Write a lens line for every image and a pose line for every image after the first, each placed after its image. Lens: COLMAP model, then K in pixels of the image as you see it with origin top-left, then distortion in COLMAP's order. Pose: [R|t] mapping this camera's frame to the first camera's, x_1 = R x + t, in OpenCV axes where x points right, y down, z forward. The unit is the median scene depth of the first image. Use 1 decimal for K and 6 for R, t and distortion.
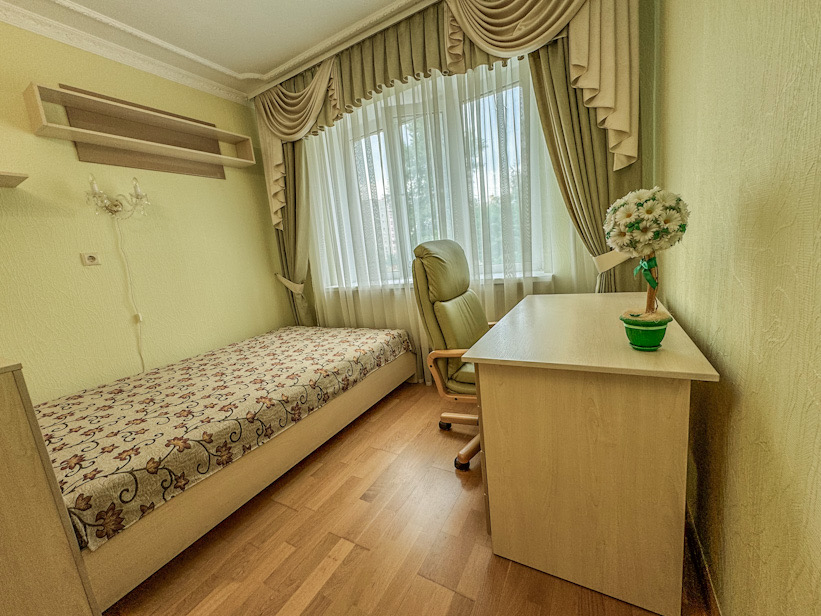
lens RADIAL K [[326.7, 0, 409.7], [0, 326.7, 307.4], [0, 0, 1]] dist [-0.001761, -0.000515]
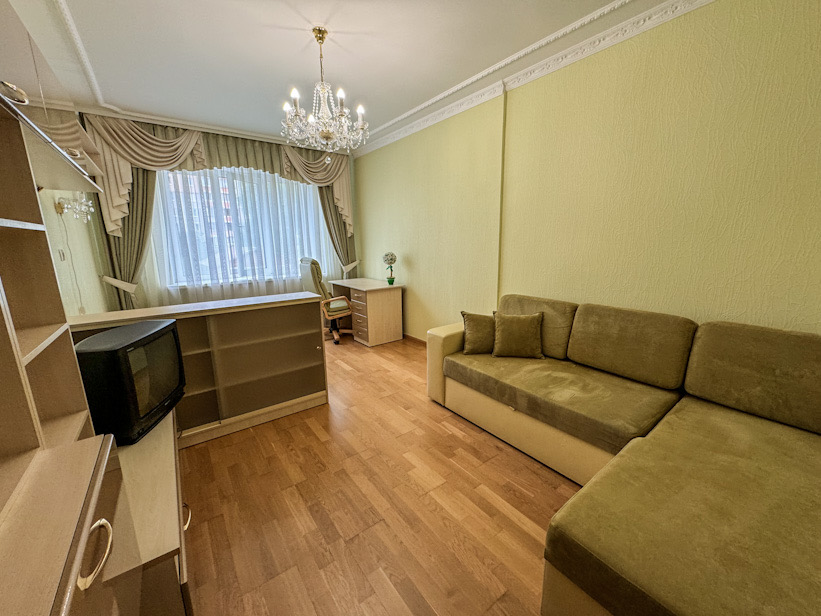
lens RADIAL K [[326.7, 0, 410.7], [0, 326.7, 307.7], [0, 0, 1]] dist [-0.001761, -0.000515]
pose [[0.392376, -0.084954, 0.915873, -1.649817], [0.130198, 0.990830, 0.036127, 0.150795], [-0.910544, 0.105070, 0.399839, -0.527006]]
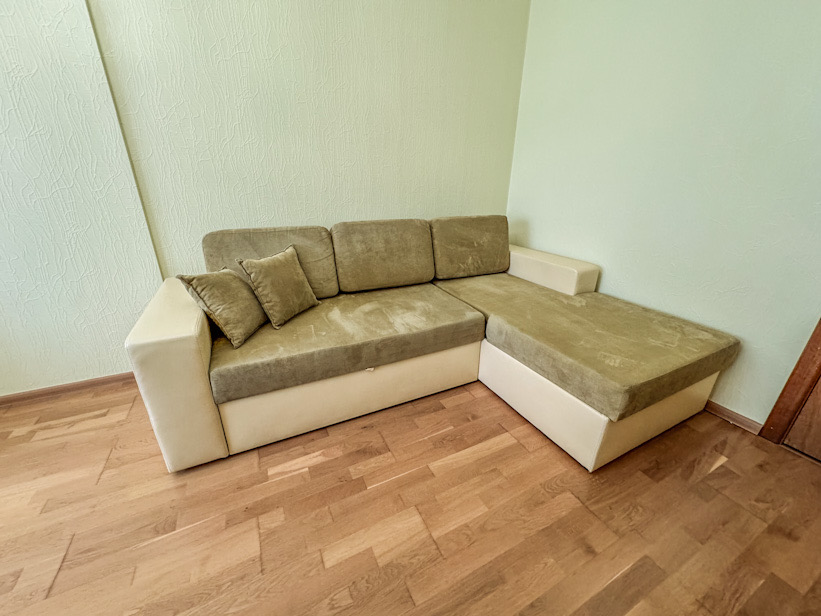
lens RADIAL K [[326.7, 0, 412.2], [0, 326.7, 305.9], [0, 0, 1]] dist [-0.001761, -0.000515]
pose [[-0.836613, -0.110027, 0.536631, -1.090132], [0.165815, 0.882800, 0.439510, 0.084778], [-0.522096, 0.456681, -0.720318, 0.069944]]
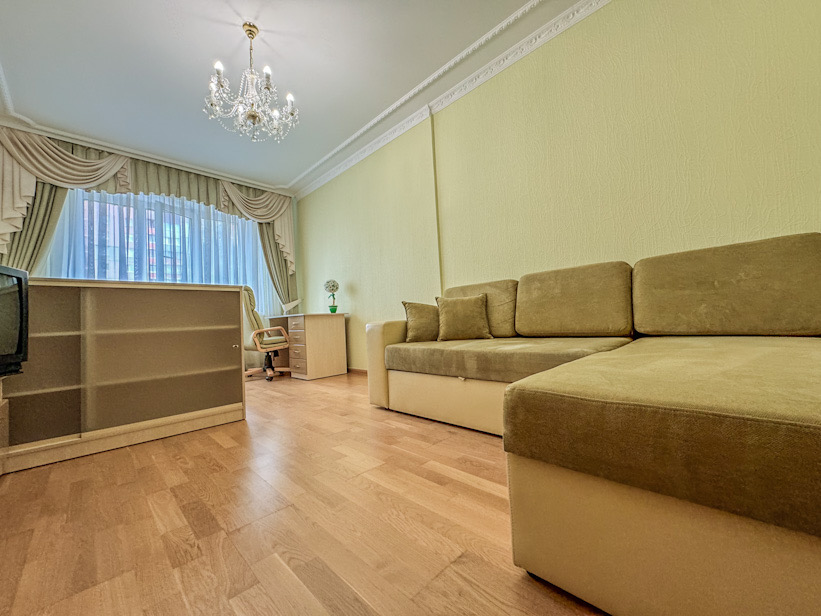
lens RADIAL K [[326.7, 0, 410.9], [0, 326.7, 307.3], [0, 0, 1]] dist [-0.001761, -0.000515]
pose [[0.266441, 0.133611, 0.954546, -1.514998], [0.186600, 0.964458, -0.187084, 0.498910], [-0.945616, 0.227965, 0.232039, -0.492007]]
